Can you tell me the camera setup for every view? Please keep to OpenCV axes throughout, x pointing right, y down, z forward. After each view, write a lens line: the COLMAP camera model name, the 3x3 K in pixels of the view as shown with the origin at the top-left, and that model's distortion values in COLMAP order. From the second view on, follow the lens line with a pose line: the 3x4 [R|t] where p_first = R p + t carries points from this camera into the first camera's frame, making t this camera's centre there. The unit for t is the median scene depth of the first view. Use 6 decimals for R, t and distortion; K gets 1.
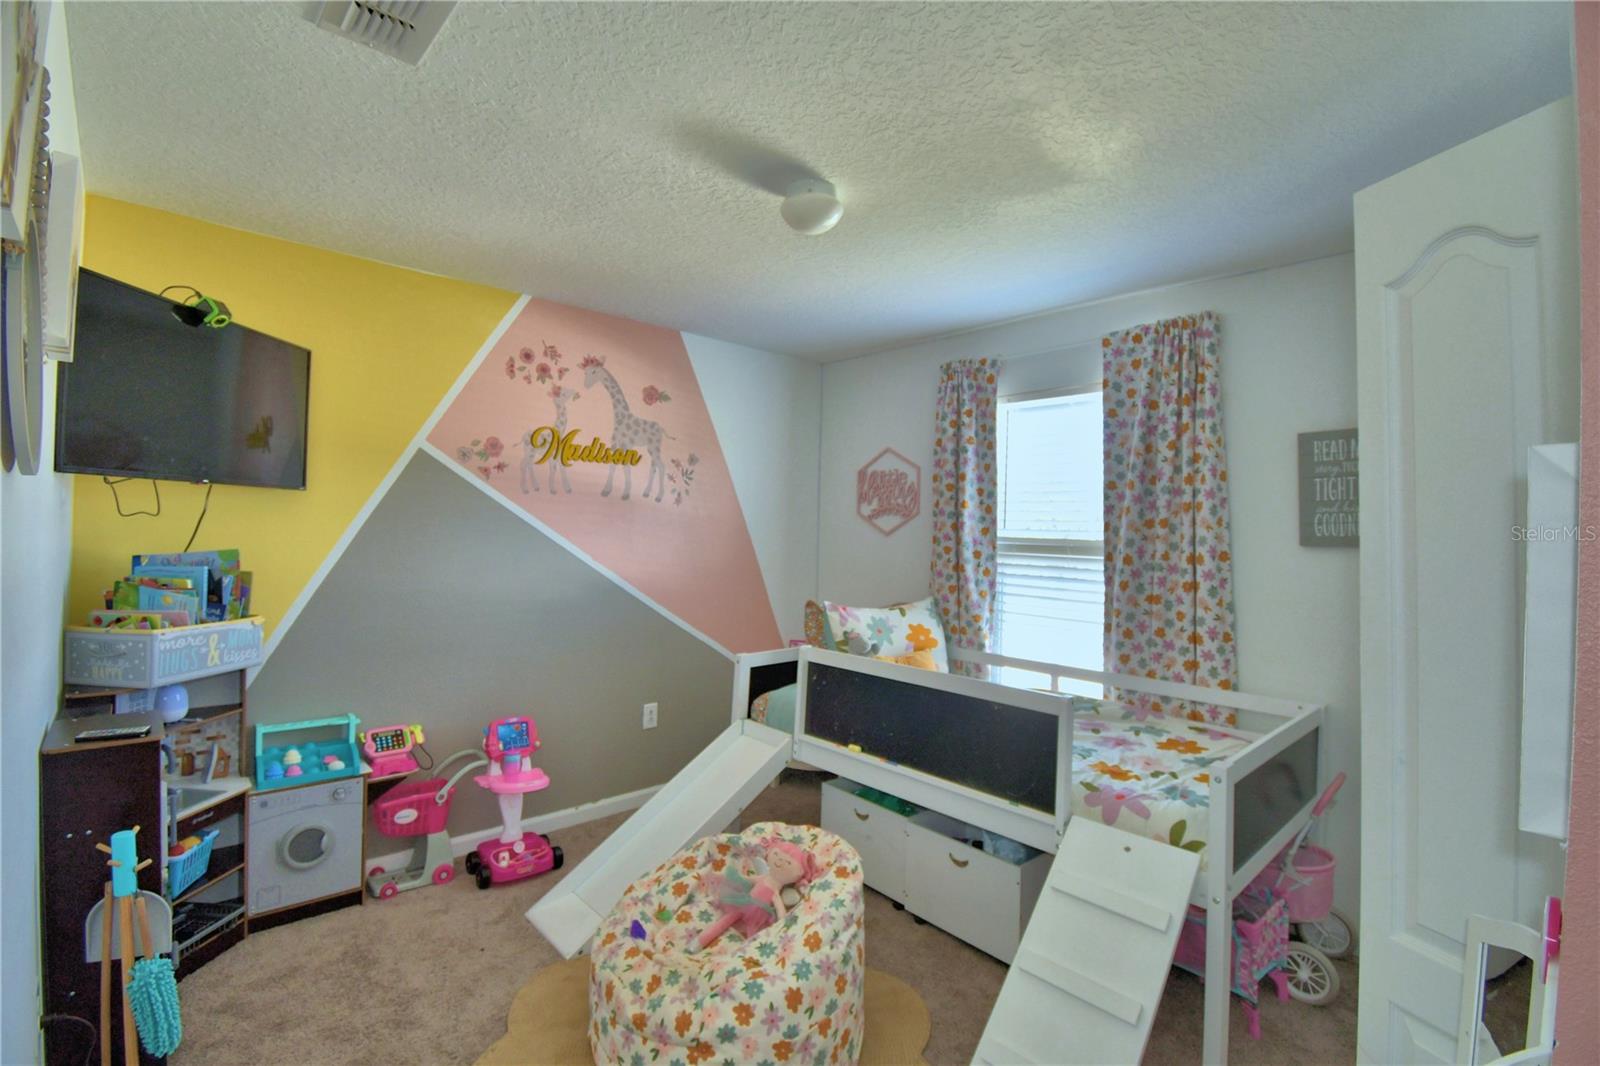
lens RADIAL K [[705.0, 0, 785.1], [0, 705.0, 529.4], [0, 0, 1]] dist [0.004346, -0.016019]
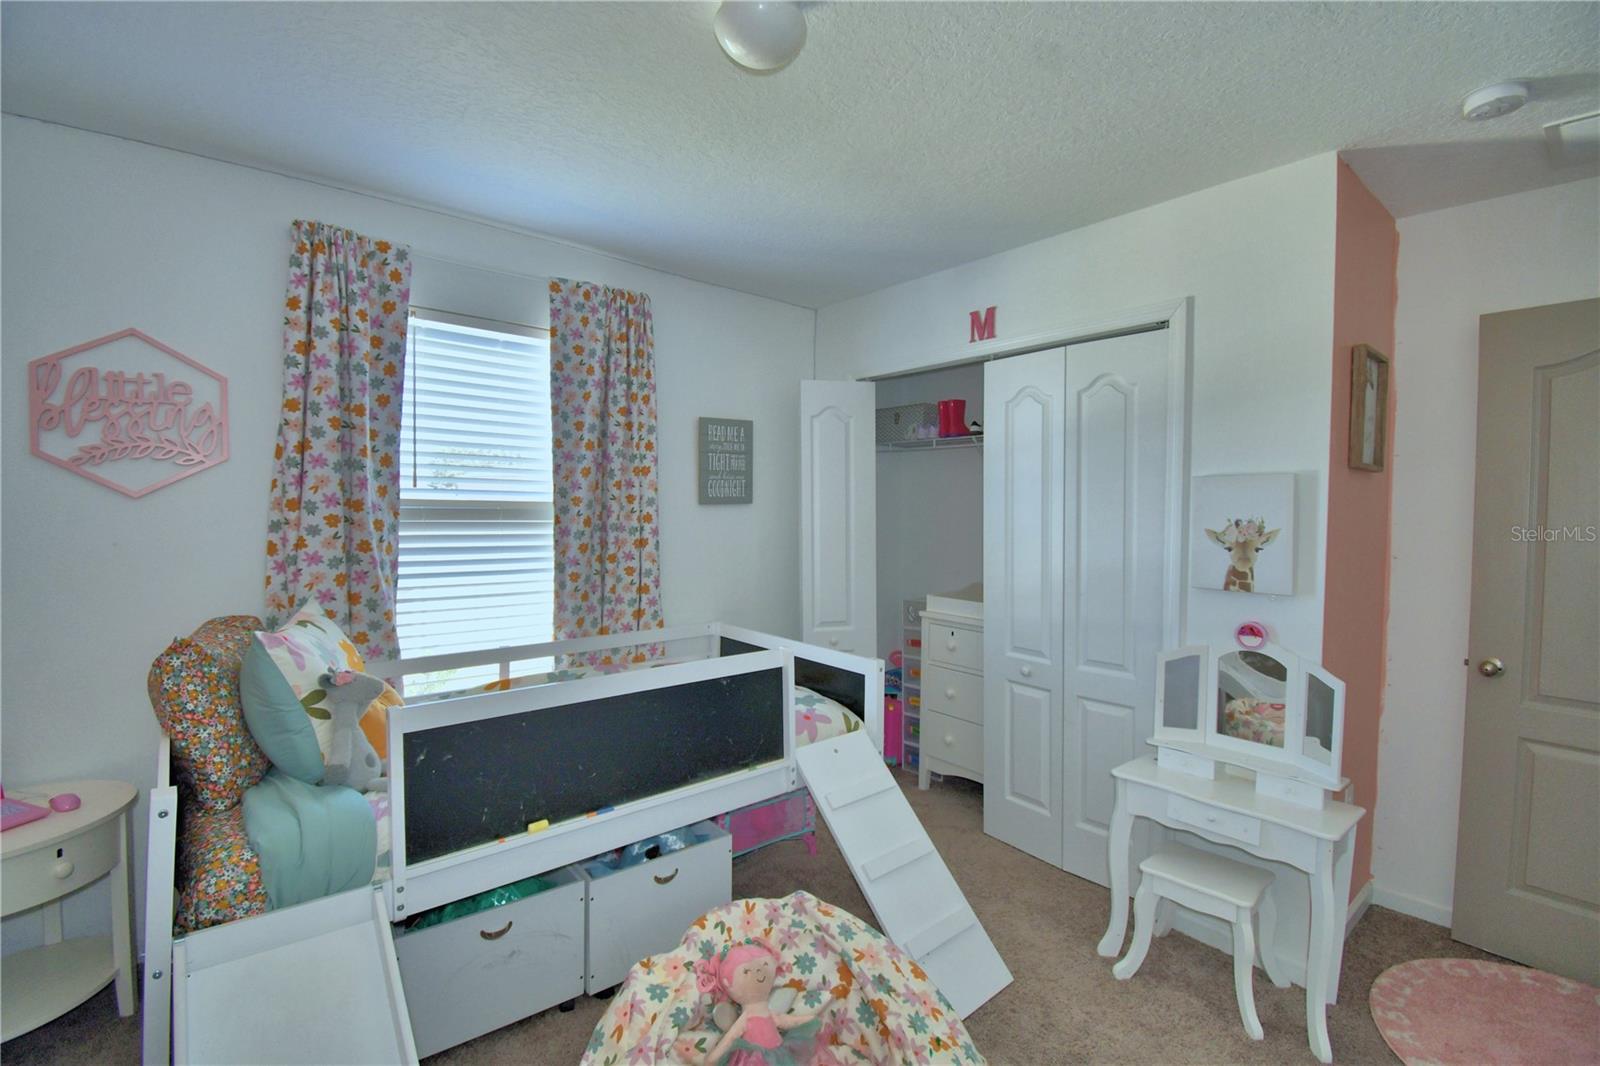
lens RADIAL K [[705.0, 0, 782.8], [0, 705.0, 530.5], [0, 0, 1]] dist [0.004346, -0.016019]
pose [[0.039681, -0.057605, 0.997551, -0.481049], [-0.012028, 0.998237, 0.058123, -0.005056], [-0.999140, -0.014305, 0.038918, 0.680926]]
